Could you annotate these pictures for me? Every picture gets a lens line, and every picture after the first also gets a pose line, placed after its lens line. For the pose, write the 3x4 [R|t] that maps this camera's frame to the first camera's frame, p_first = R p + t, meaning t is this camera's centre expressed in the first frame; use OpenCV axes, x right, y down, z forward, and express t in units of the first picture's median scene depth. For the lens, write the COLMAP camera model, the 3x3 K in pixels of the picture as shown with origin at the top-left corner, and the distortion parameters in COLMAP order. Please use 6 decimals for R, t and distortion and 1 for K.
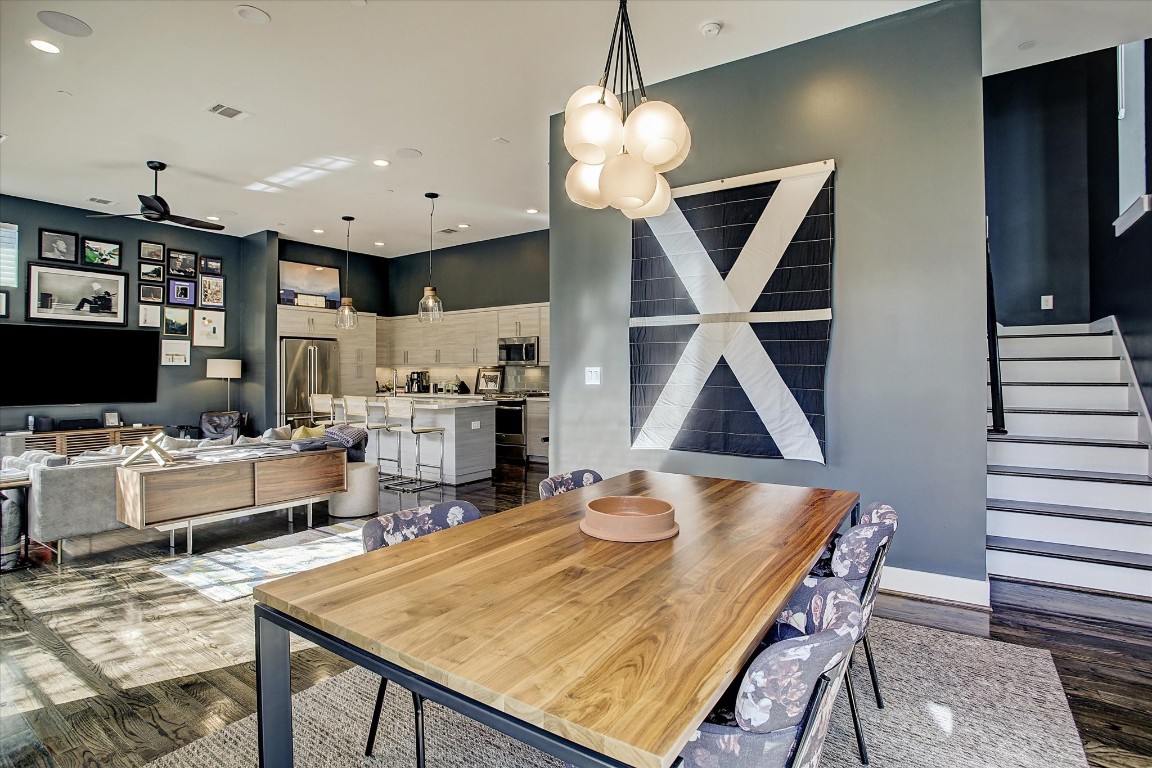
lens RADIAL K [[592.8, 0, 576.1], [0, 592.8, 388.0], [0, 0, 1]] dist [0.003637, 0.000612]
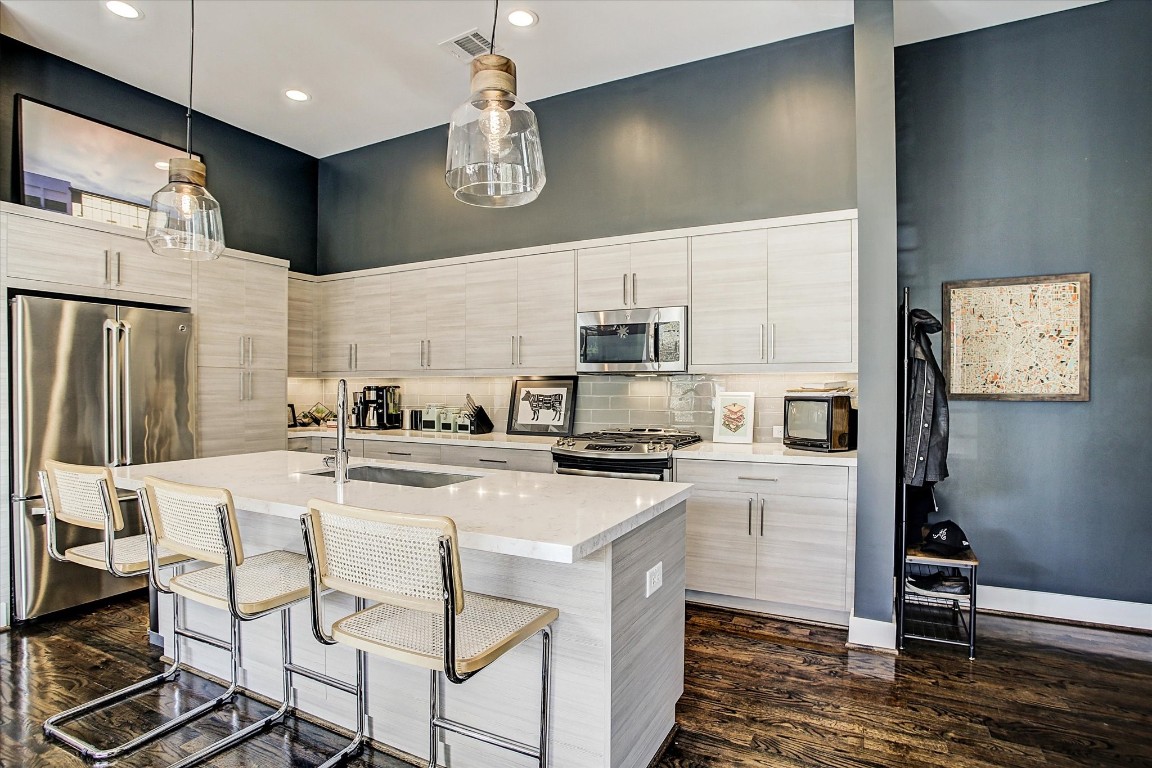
lens RADIAL K [[592.8, 0, 584.8], [0, 592.8, 403.3], [0, 0, 1]] dist [0.003637, 0.000612]
pose [[0.991791, 0.001272, 0.127862, -0.168155], [-0.001255, 0.999999, -0.000216, -0.014105], [-0.127862, 0.000054, 0.991792, 0.515015]]
